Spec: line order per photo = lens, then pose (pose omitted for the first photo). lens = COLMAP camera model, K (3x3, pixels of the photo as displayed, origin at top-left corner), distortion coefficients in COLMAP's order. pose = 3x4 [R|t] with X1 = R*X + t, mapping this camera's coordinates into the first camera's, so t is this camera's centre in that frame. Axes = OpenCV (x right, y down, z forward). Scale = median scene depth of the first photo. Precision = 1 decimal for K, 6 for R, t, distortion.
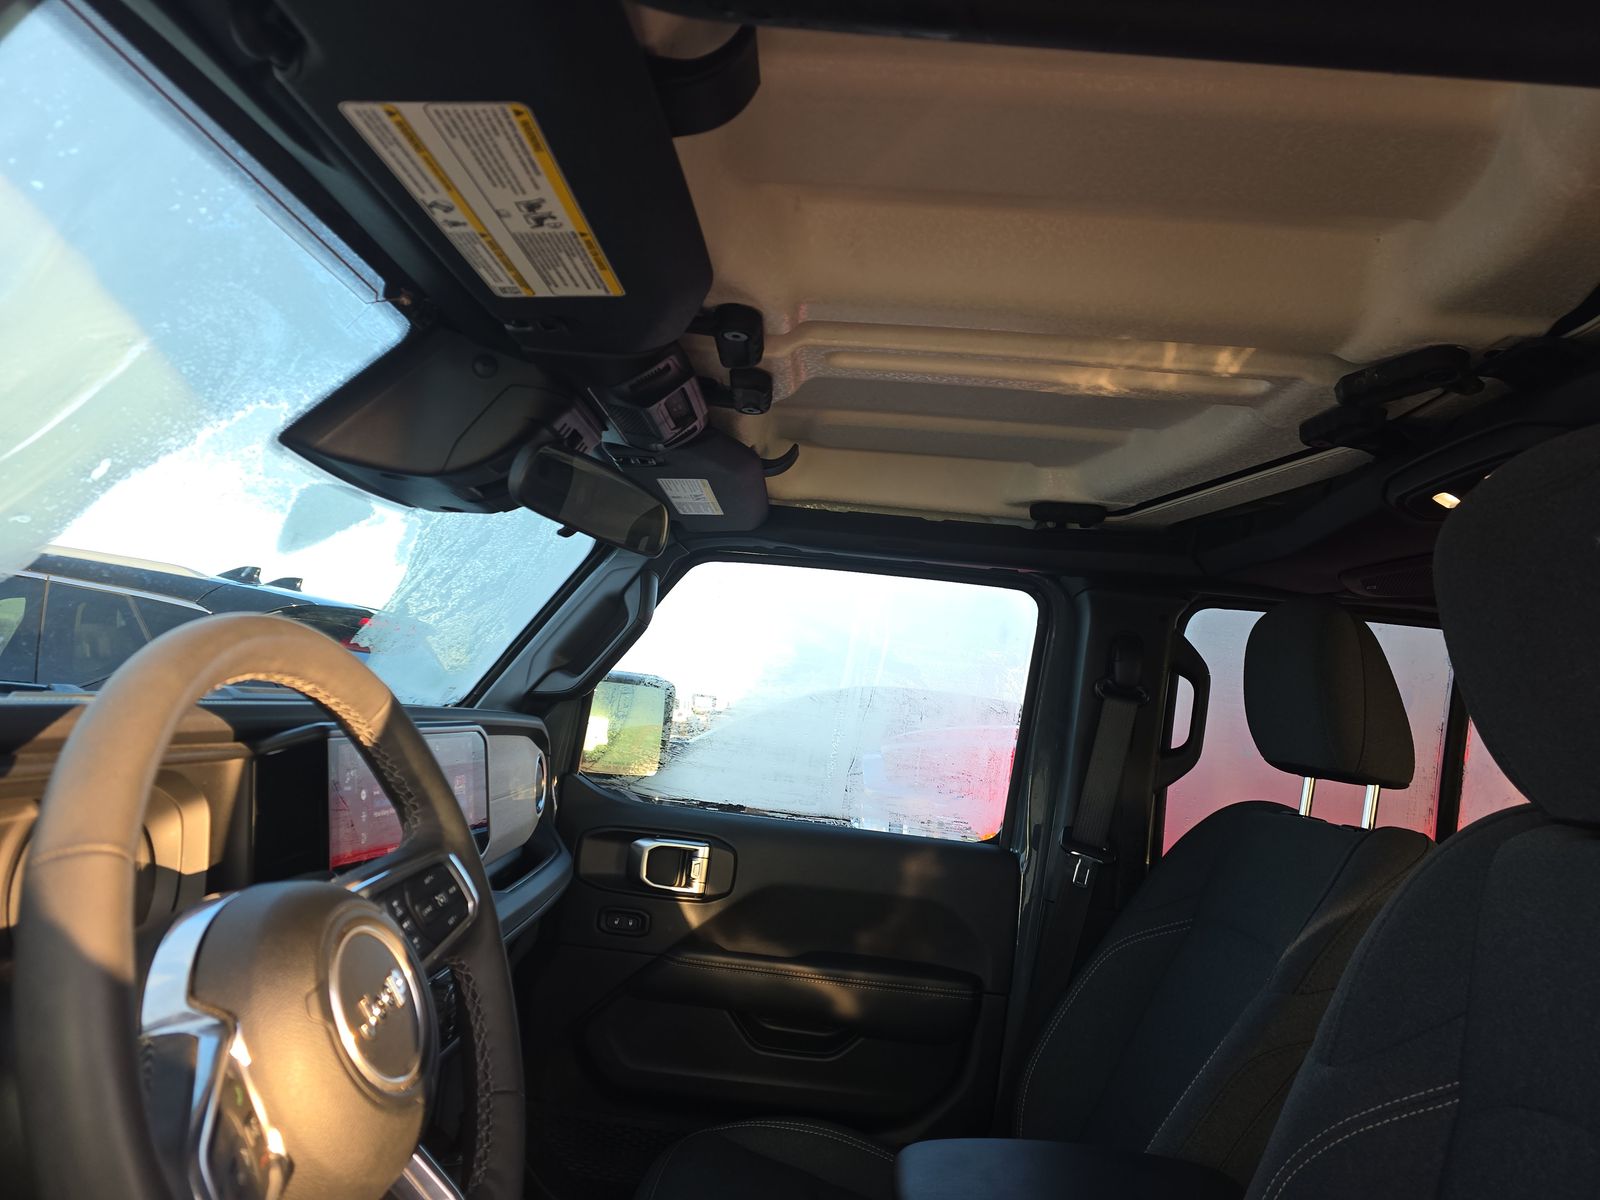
lens RADIAL K [[1075.0, 0, 802.7], [0, 1075.0, 596.6], [0, 0, 1]] dist [0.036890, -0.014529]
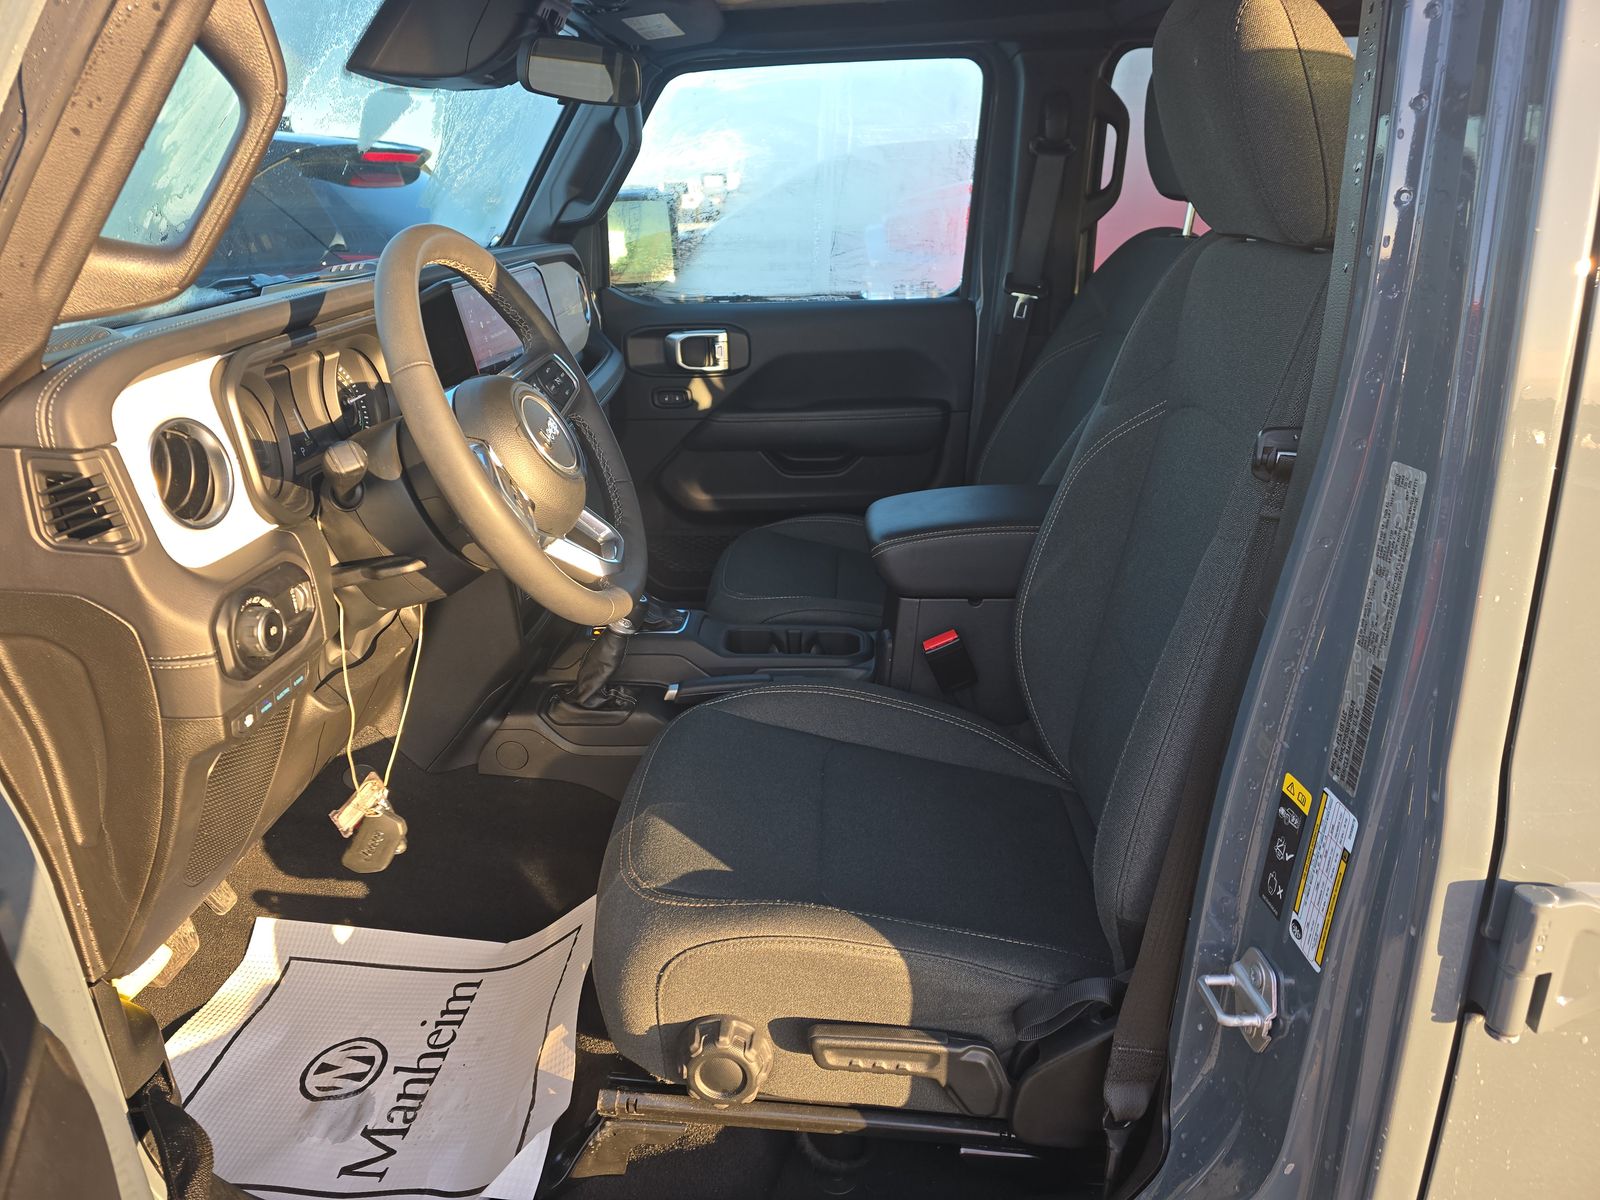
lens RADIAL K [[1076.2, 0, 799.6], [0, 1076.2, 600.7], [0, 0, 1]] dist [0.084395, -0.002157]
pose [[0.990010, -0.123559, -0.067919, 0.045973], [0.140949, 0.879639, 0.454278, -0.055551], [0.003614, -0.459313, 0.888267, -0.273267]]
